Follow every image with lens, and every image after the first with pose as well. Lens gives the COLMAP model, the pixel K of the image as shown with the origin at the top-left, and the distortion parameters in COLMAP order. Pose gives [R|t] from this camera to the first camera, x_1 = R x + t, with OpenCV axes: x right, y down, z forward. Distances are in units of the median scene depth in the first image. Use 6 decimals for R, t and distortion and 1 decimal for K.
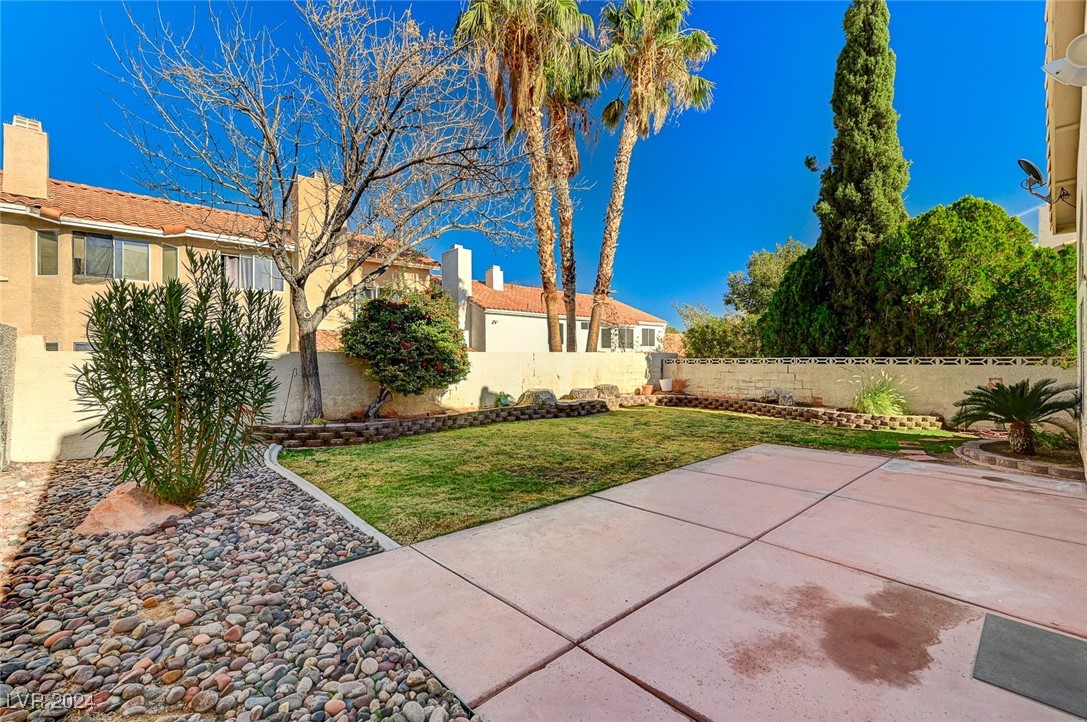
lens RADIAL K [[485.1, 0, 543.5], [0, 485.1, 361.0], [0, 0, 1]] dist [-0.000396, -0.000042]
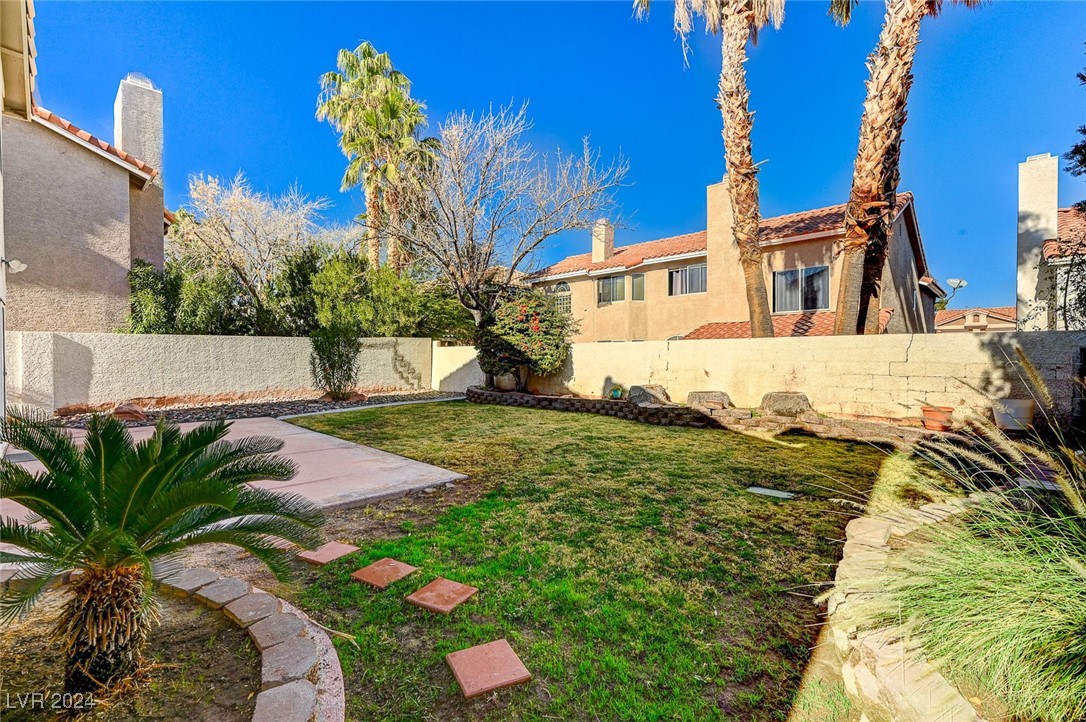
lens RADIAL K [[484.7, 0, 543.0], [0, 484.7, 361.0], [0, 0, 1]] dist [-0.000396, -0.000042]
pose [[0.007104, 0.018046, -0.999812, 0.652071], [-0.005723, 0.999822, 0.018005, 0.002539], [0.999958, 0.005594, 0.007206, 0.647433]]
